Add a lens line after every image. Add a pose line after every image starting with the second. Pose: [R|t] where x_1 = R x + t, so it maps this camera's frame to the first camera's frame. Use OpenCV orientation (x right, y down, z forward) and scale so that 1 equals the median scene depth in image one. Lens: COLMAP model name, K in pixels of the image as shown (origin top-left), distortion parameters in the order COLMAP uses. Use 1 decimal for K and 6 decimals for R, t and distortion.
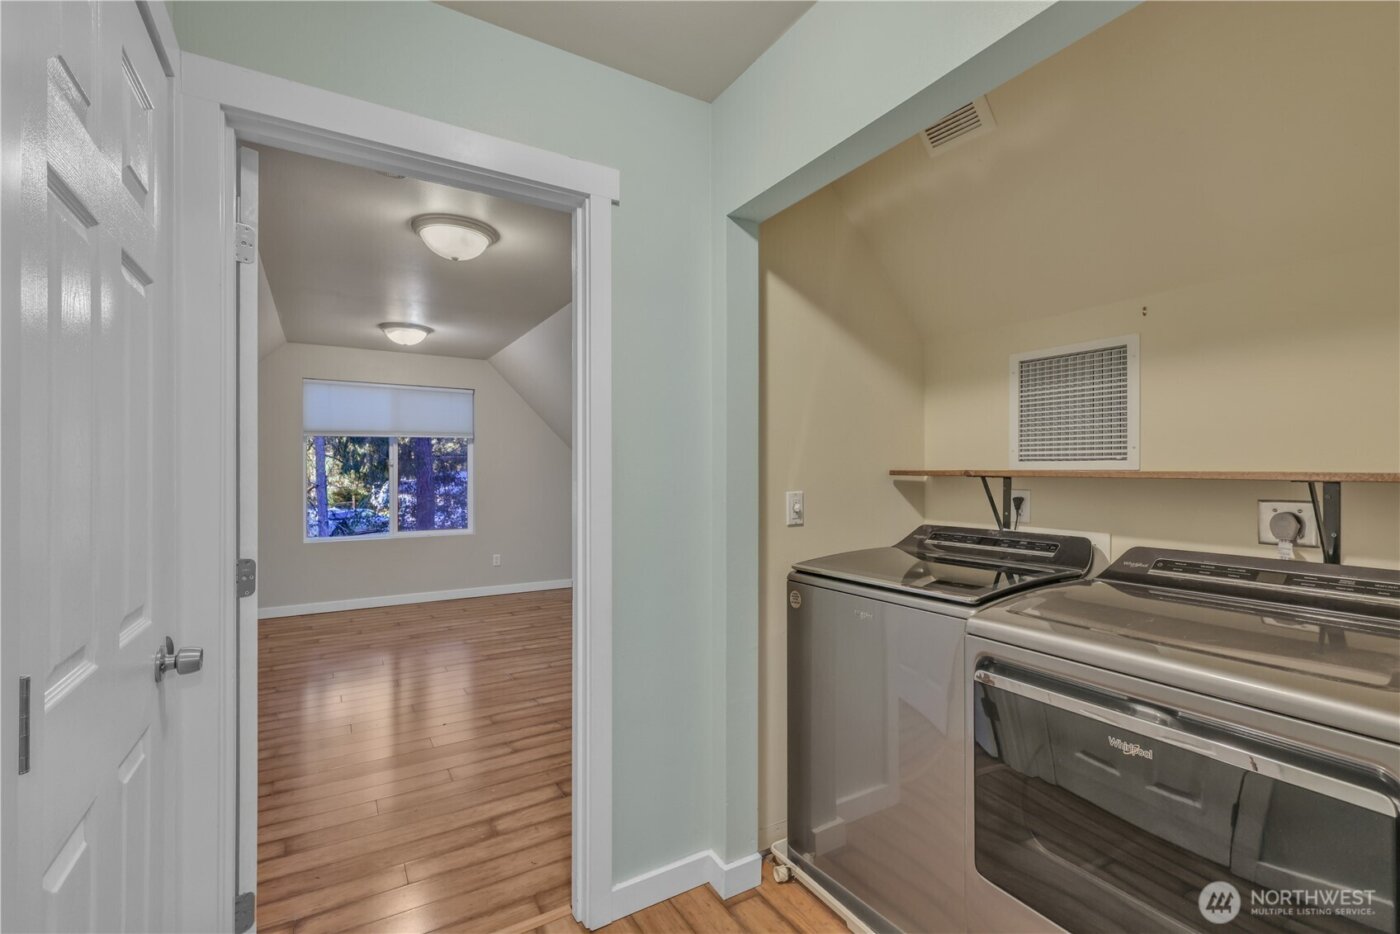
lens RADIAL K [[613.6, 0, 700.0], [0, 613.6, 467.0], [0, 0, 1]] dist [0.011847, 0.000107]
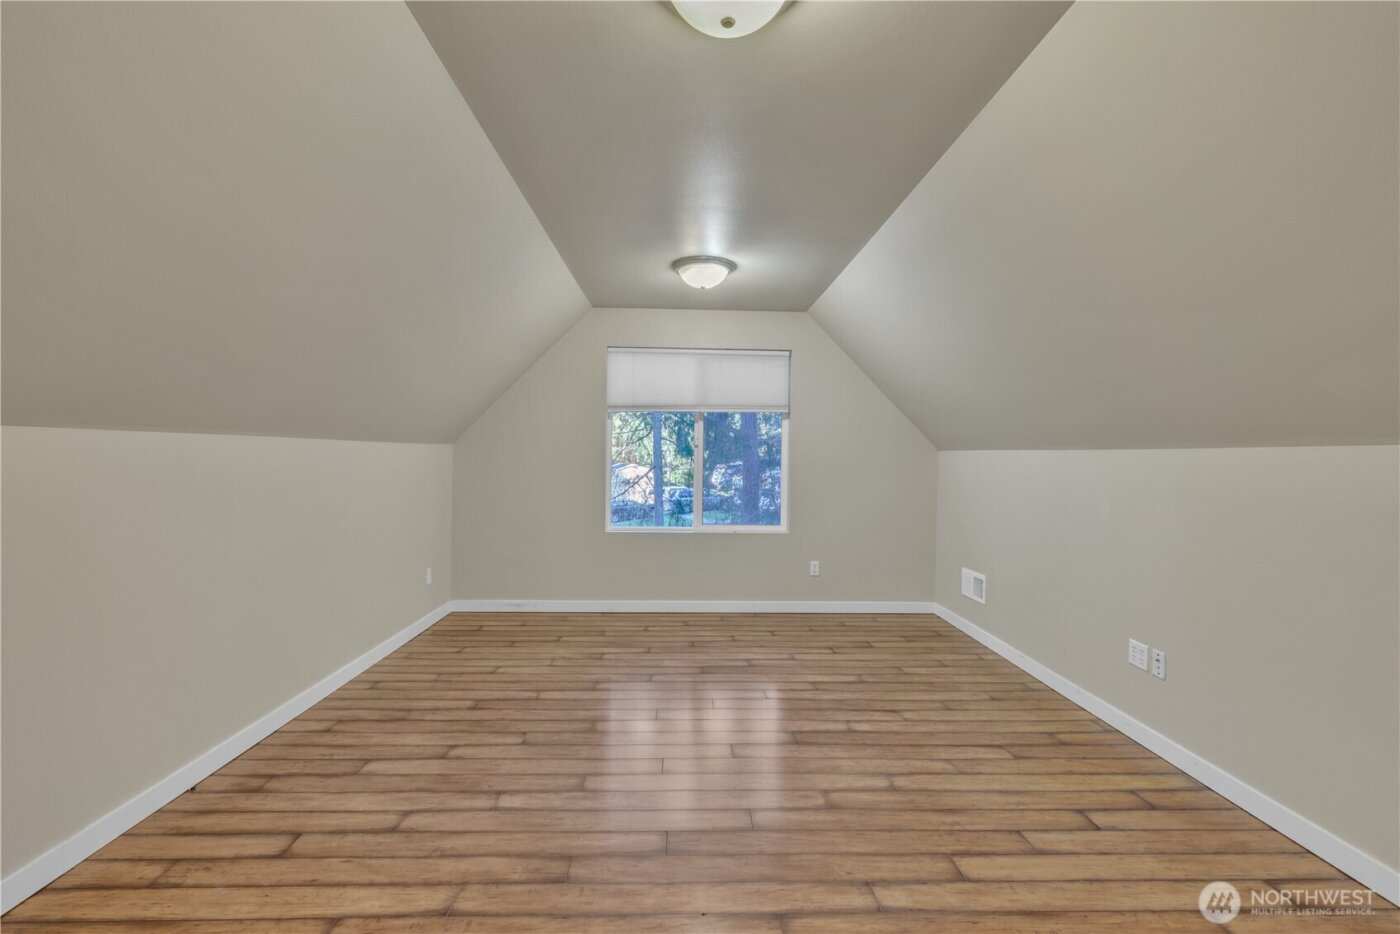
lens RADIAL K [[613.6, 0, 700.0], [0, 613.6, 467.0], [0, 0, 1]] dist [0.011847, 0.000107]
pose [[0.869341, 0.023634, -0.493647, -0.097542], [-0.012070, 0.999573, 0.026600, 0.005138], [0.494065, -0.017166, 0.869255, 0.326177]]
